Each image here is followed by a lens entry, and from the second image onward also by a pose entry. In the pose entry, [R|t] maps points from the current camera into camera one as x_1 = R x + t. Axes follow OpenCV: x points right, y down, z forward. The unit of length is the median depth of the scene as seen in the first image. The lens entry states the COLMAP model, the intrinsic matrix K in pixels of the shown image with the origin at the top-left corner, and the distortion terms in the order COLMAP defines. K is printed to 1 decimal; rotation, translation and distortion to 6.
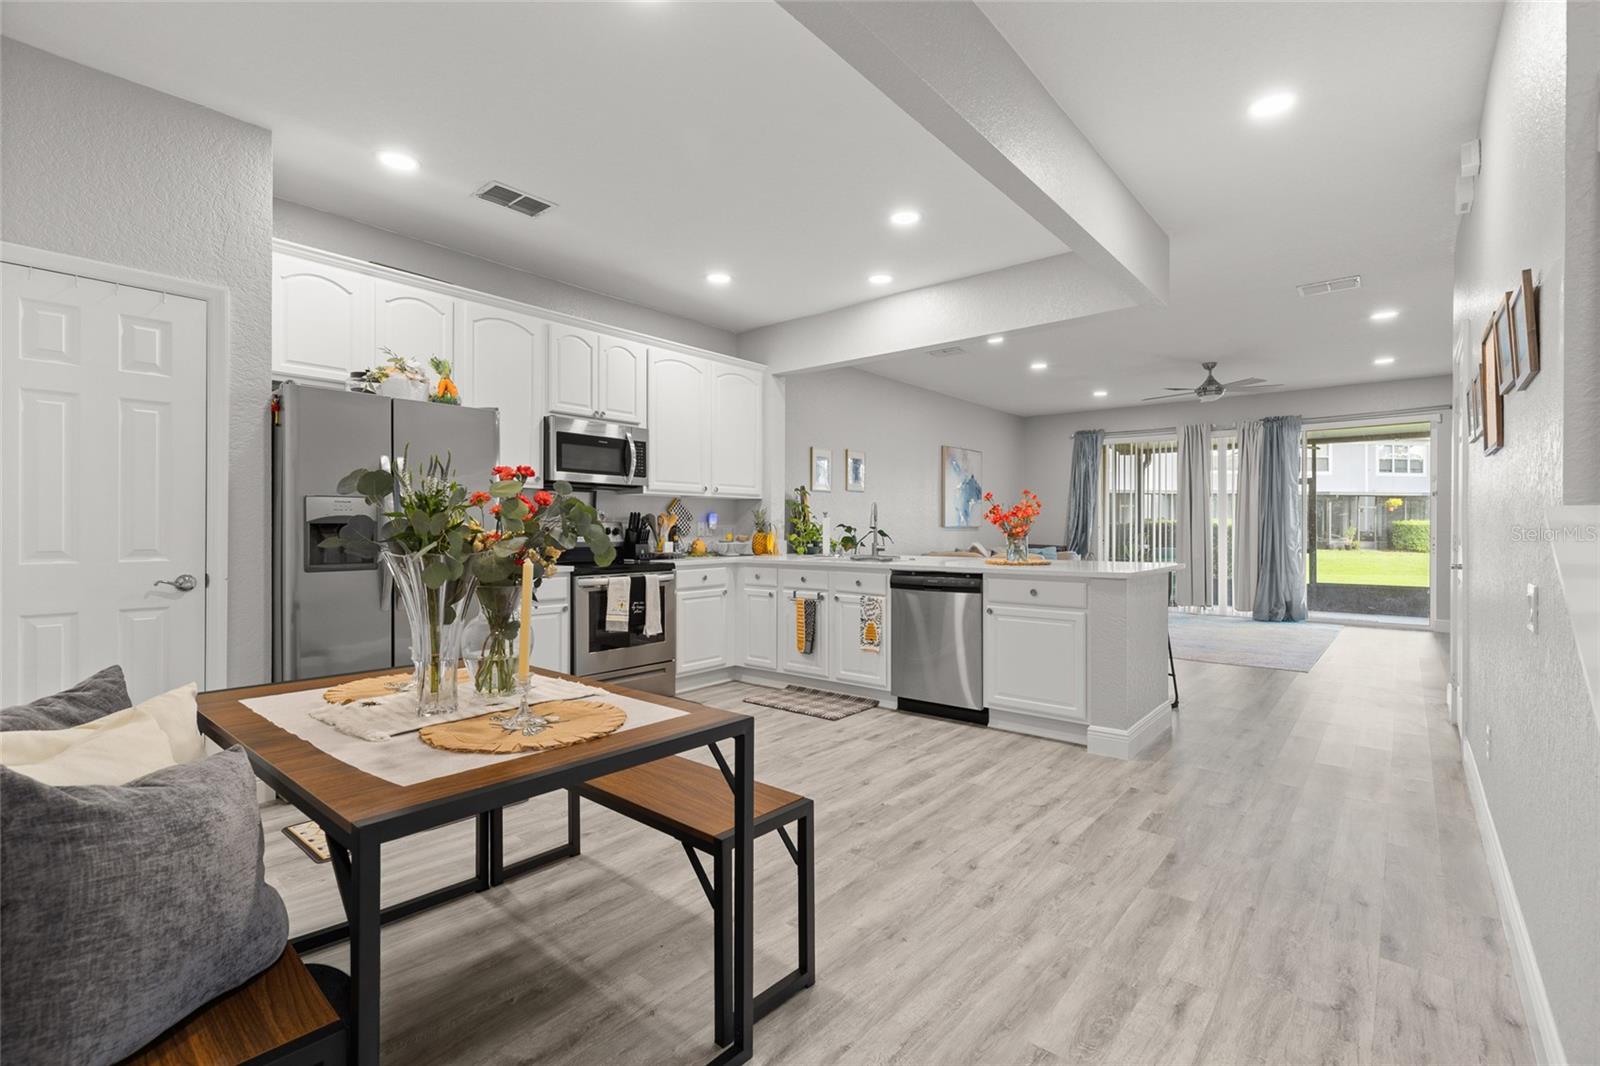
lens RADIAL K [[724.6, 0, 801.0], [0, 724.6, 527.3], [0, 0, 1]] dist [0.004691, -0.000382]
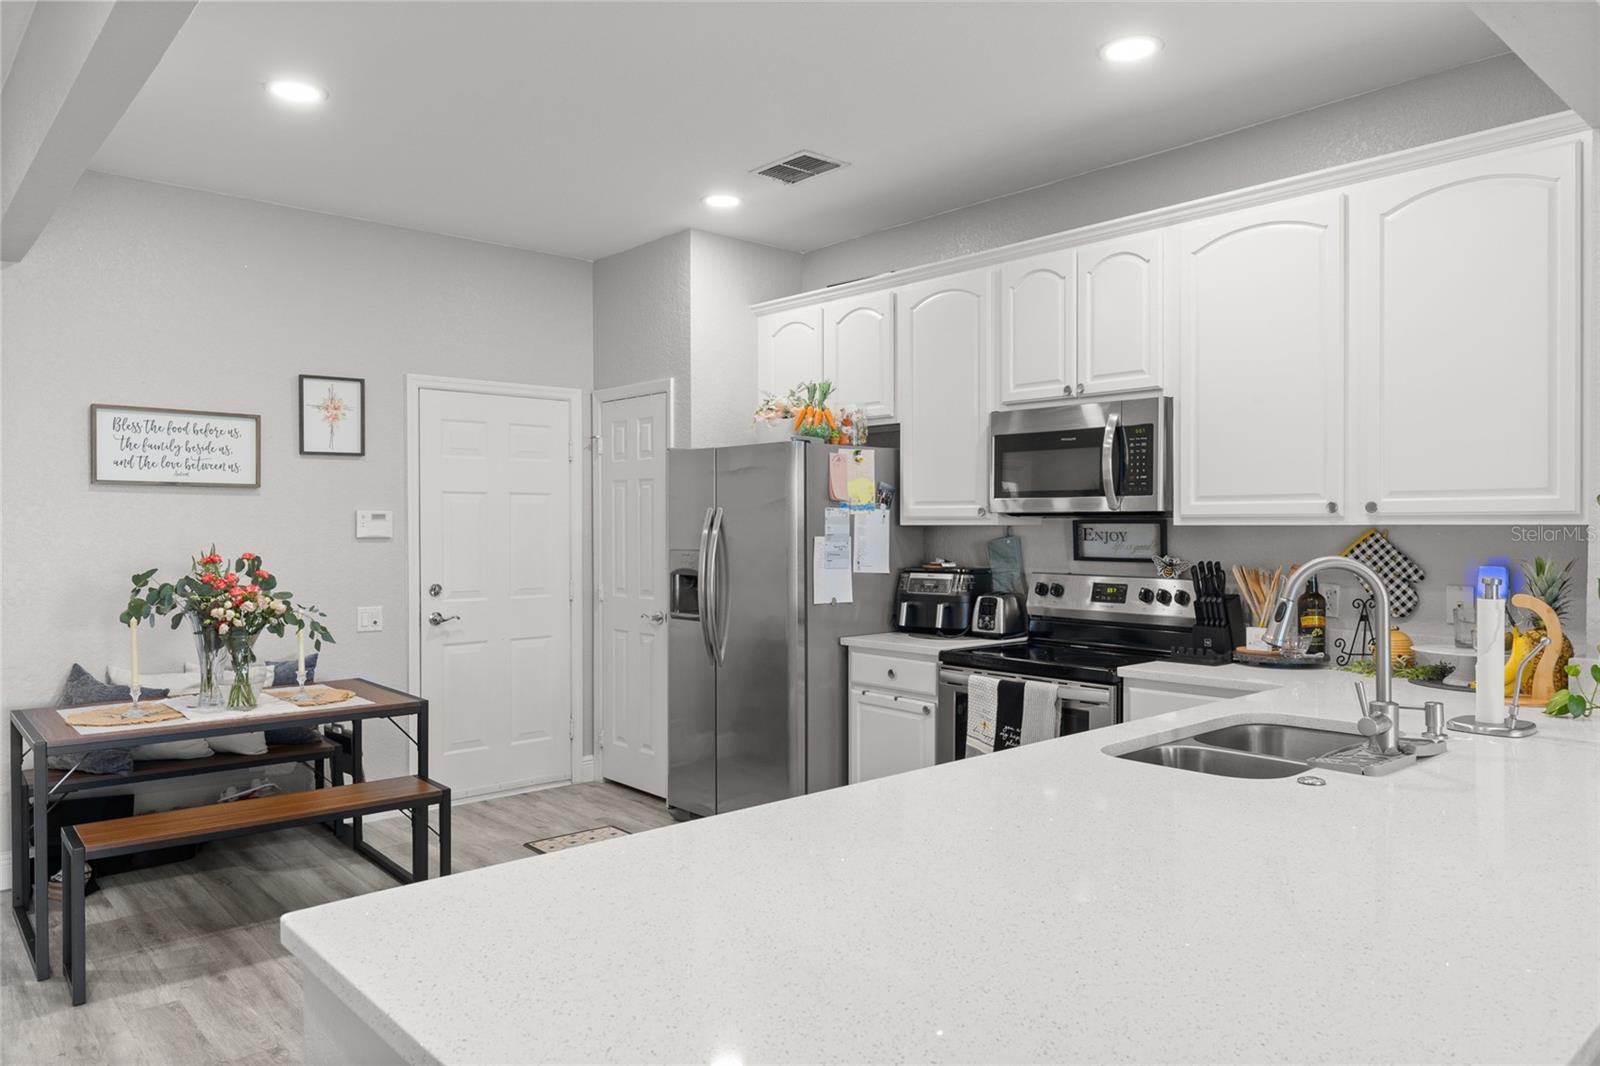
lens RADIAL K [[1065.8, 0, 800.0], [0, 1065.8, 533.0], [0, 0, 1]] dist [-0.000383, -0.000521]
pose [[-0.141384, 0.005784, -0.989938, 0.590928], [0.003697, 0.999979, 0.005315, -0.049974], [0.989948, -0.002909, -0.141402, 0.922361]]
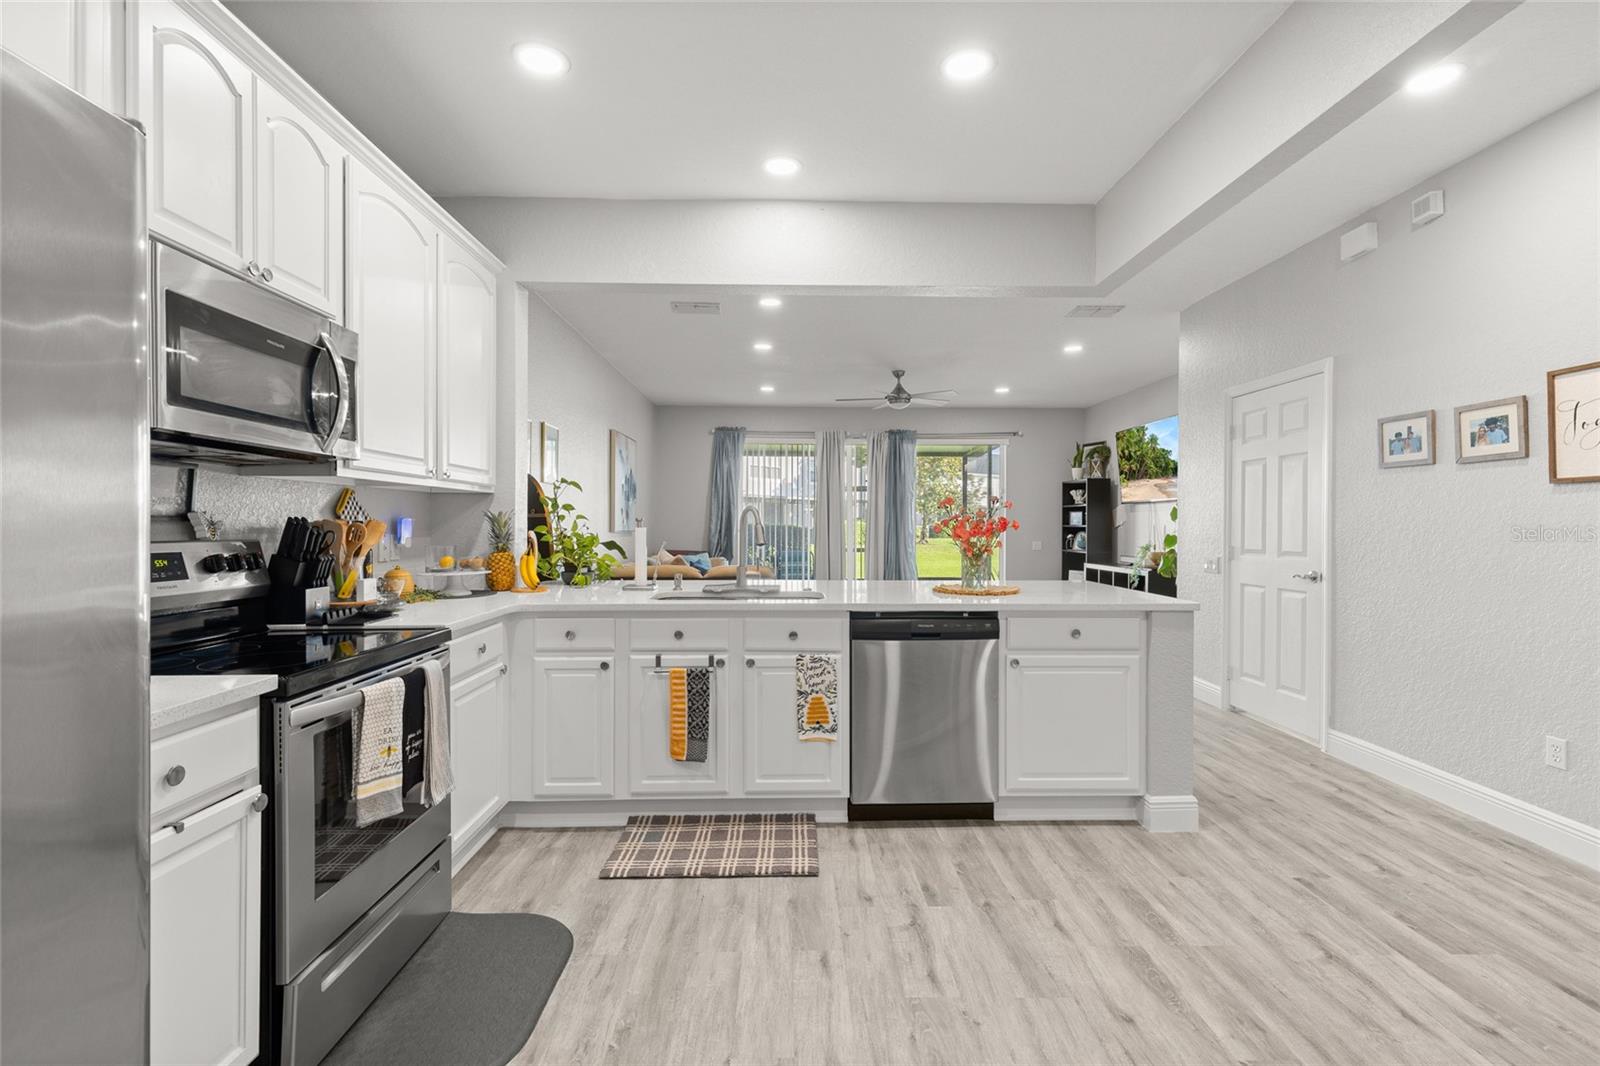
lens RADIAL K [[724.6, 0, 801.0], [0, 724.6, 527.3], [0, 0, 1]] dist [0.004691, -0.000382]
pose [[0.754127, -0.001014, 0.656728, -0.321853], [-0.002134, 0.999990, 0.003994, -0.018748], [-0.656725, -0.004413, 0.754117, 0.512778]]
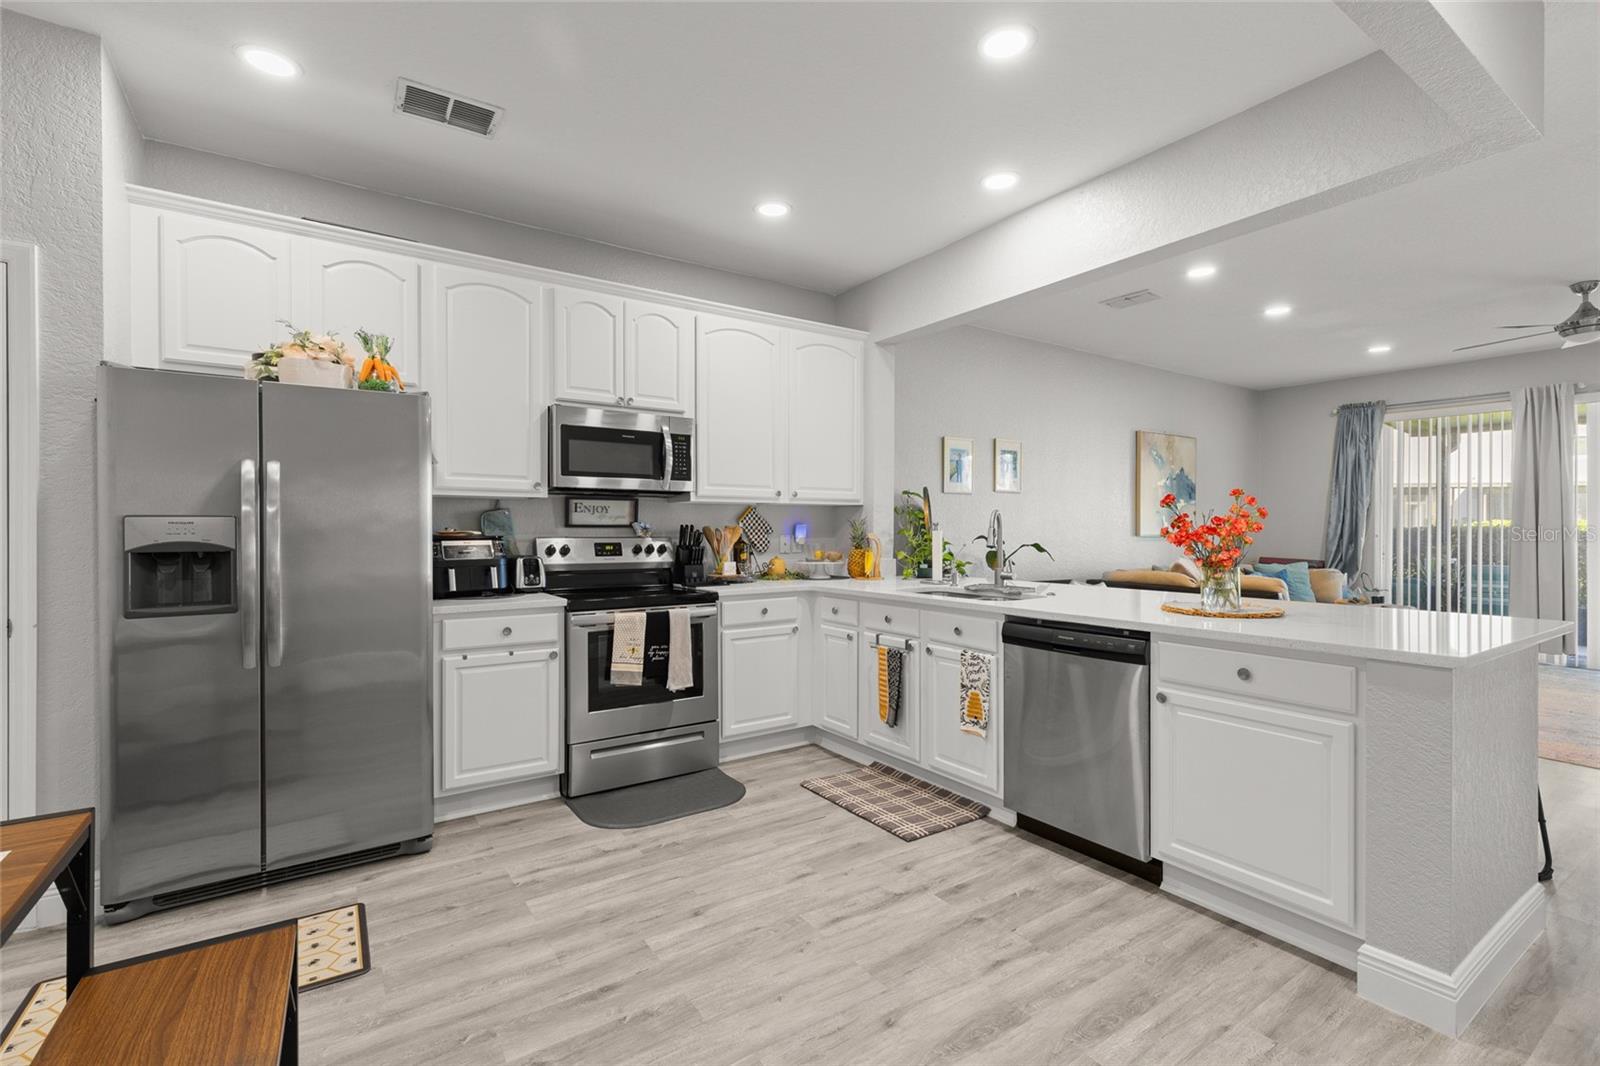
lens RADIAL K [[718.0, 0, 800.0], [0, 718.0, 533.0], [0, 0, 1]] dist [0.005055, -0.000910]
pose [[0.960445, 0.000066, -0.278470, 0.121942], [0.001959, 0.999974, 0.006993, -0.018920], [0.278464, -0.007262, 0.960419, 0.311507]]
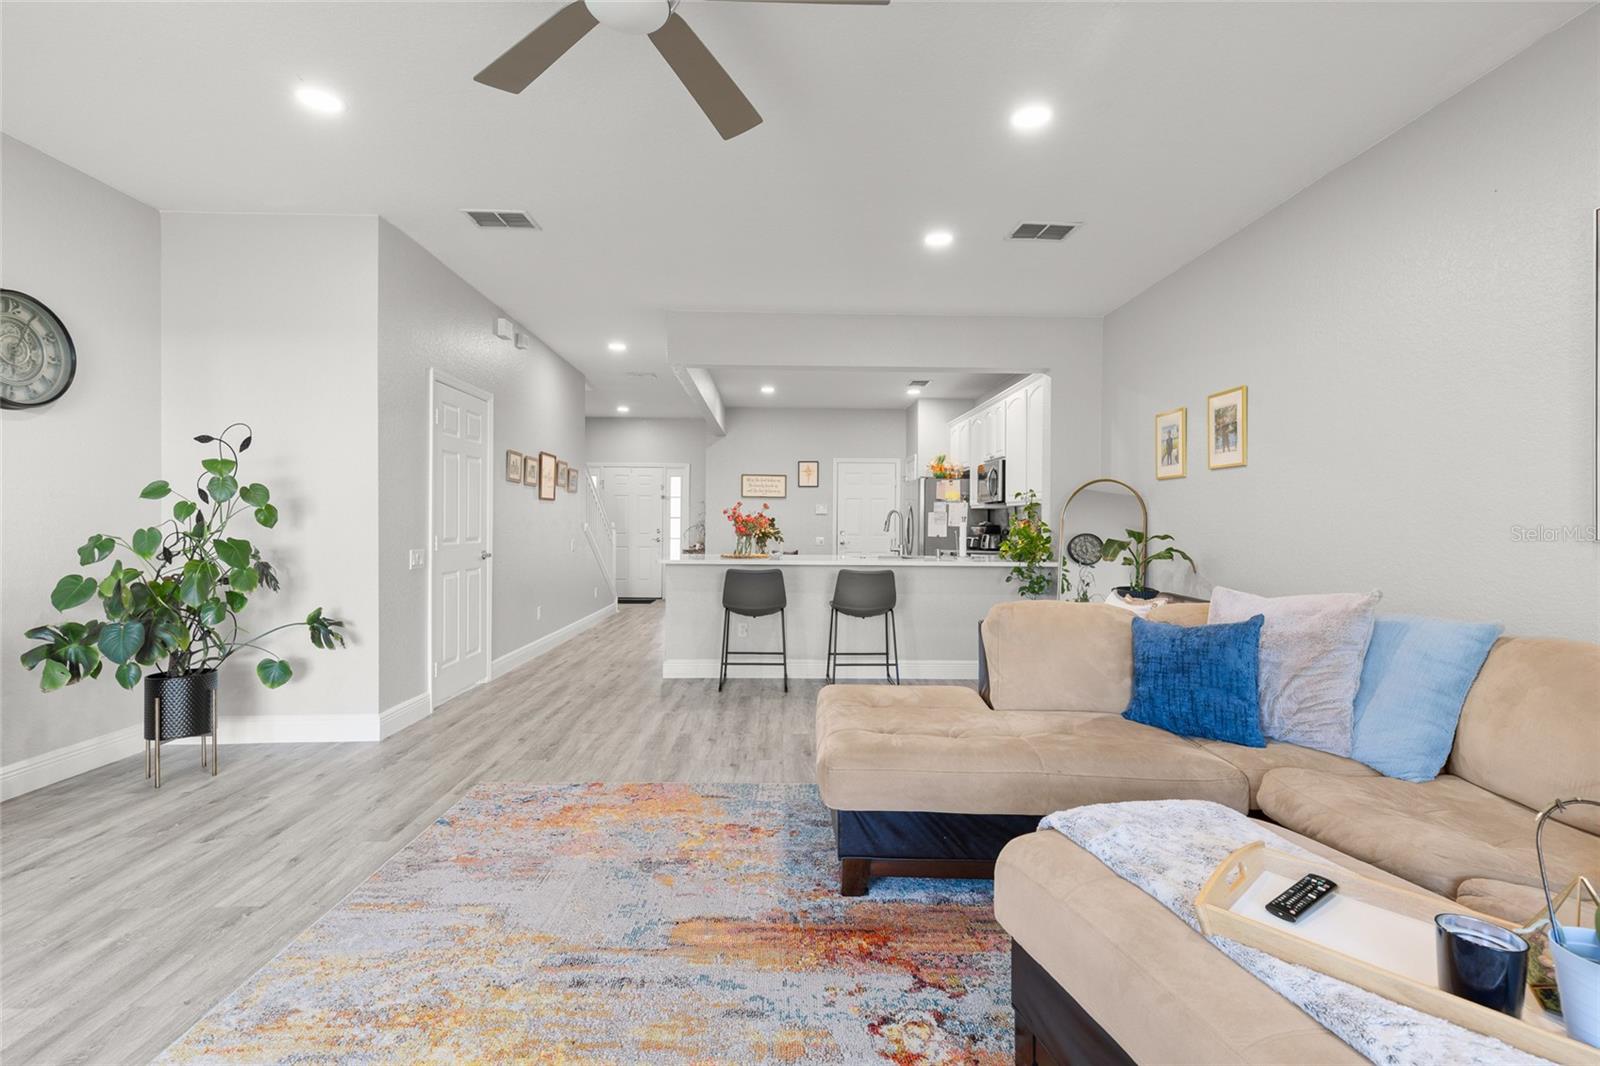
lens RADIAL K [[724.6, 0, 801.0], [0, 724.6, 527.3], [0, 0, 1]] dist [0.004691, -0.000382]
pose [[-0.748791, -0.003300, -0.662798, 1.071740], [-0.007527, 0.999965, 0.003525, -0.009027], [0.662764, 0.007629, -0.748790, 1.923567]]
